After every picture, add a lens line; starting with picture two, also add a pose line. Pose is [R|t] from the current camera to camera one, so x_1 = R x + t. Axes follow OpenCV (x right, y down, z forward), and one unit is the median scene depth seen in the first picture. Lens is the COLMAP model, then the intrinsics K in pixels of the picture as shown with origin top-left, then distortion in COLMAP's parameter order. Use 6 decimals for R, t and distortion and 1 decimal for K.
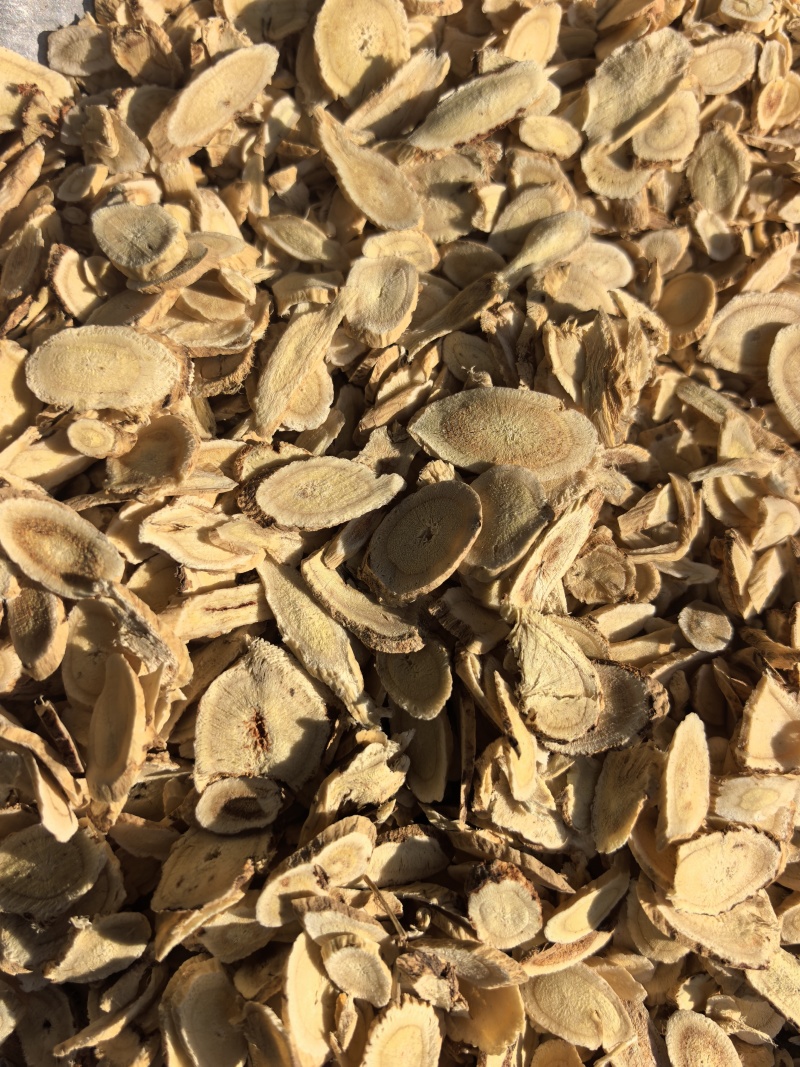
lens RADIAL K [[839.4, 0, 398.7], [0, 839.4, 434.4], [0, 0, 1]] dist [-0.003987, -0.013021]
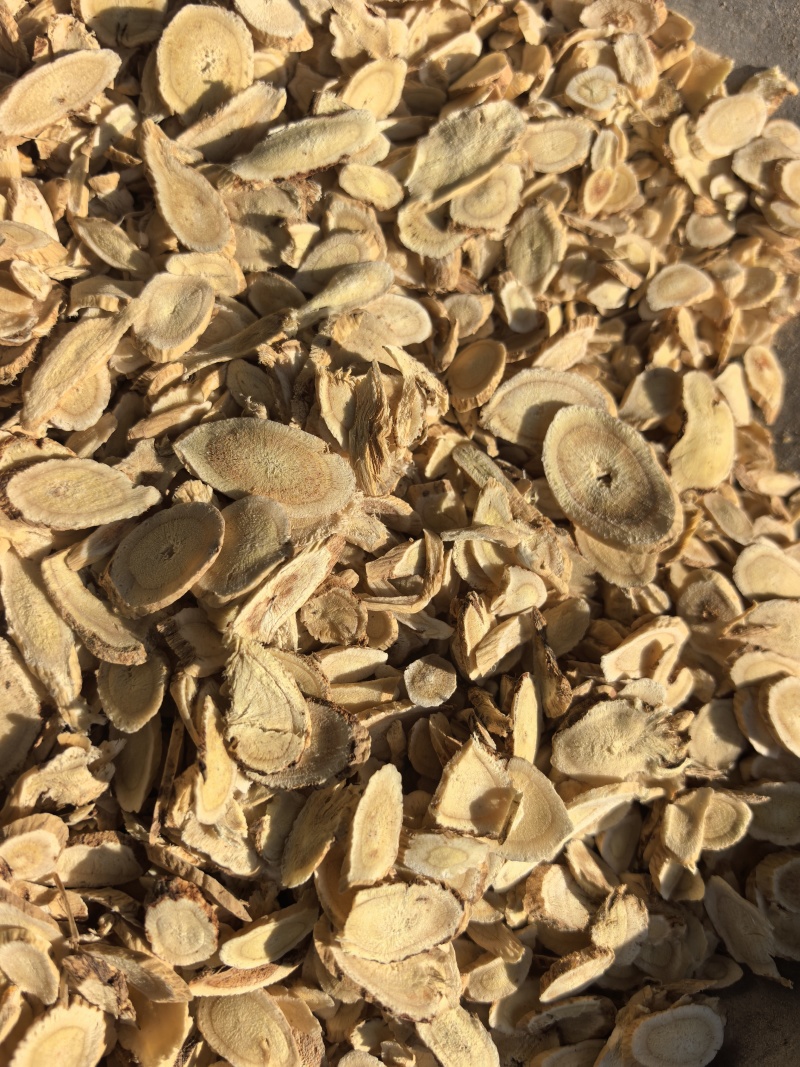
lens RADIAL K [[839.4, 0, 398.7], [0, 839.4, 434.4], [0, 0, 1]] dist [-0.003987, -0.013021]
pose [[0.986507, 0.160866, 0.030422, 0.246147], [-0.160648, 0.986966, -0.009519, -0.054515], [-0.031557, 0.004504, 0.999492, -0.027258]]
